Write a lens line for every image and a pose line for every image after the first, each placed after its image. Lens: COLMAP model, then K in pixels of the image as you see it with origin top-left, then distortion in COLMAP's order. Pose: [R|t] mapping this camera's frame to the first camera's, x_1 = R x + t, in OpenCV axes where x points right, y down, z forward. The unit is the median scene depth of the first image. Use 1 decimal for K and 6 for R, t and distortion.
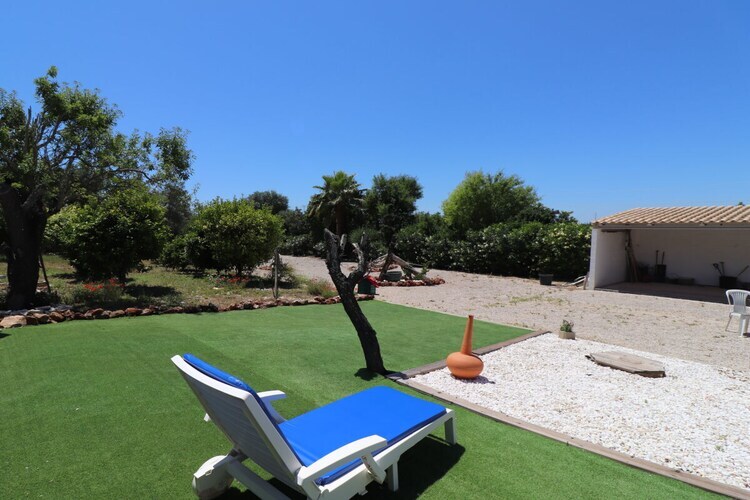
lens RADIAL K [[427.9, 0, 356.6], [0, 427.9, 261.7], [0, 0, 1]] dist [-0.018049, -0.006610]
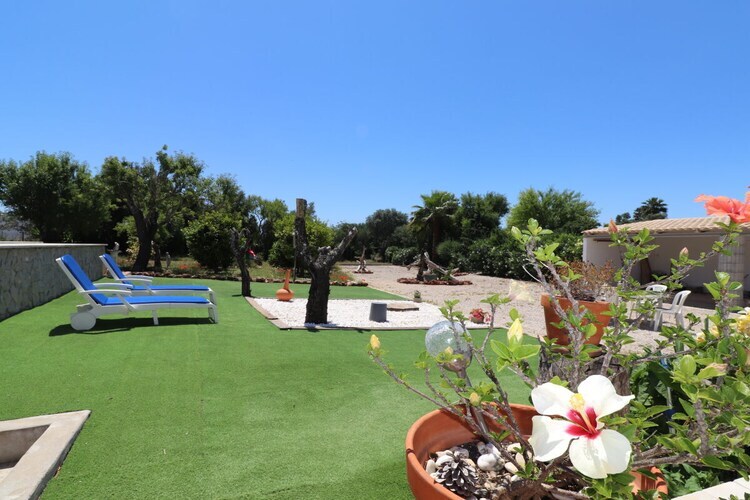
lens RADIAL K [[427.9, 0, 377.5], [0, 427.9, 249.1], [0, 0, 1]] dist [-0.018049, -0.006610]
pose [[0.951543, 0.011986, -0.307283, 0.190717], [-0.033172, 0.997410, -0.063814, 0.021326], [0.305723, 0.070915, 0.949476, -0.117220]]
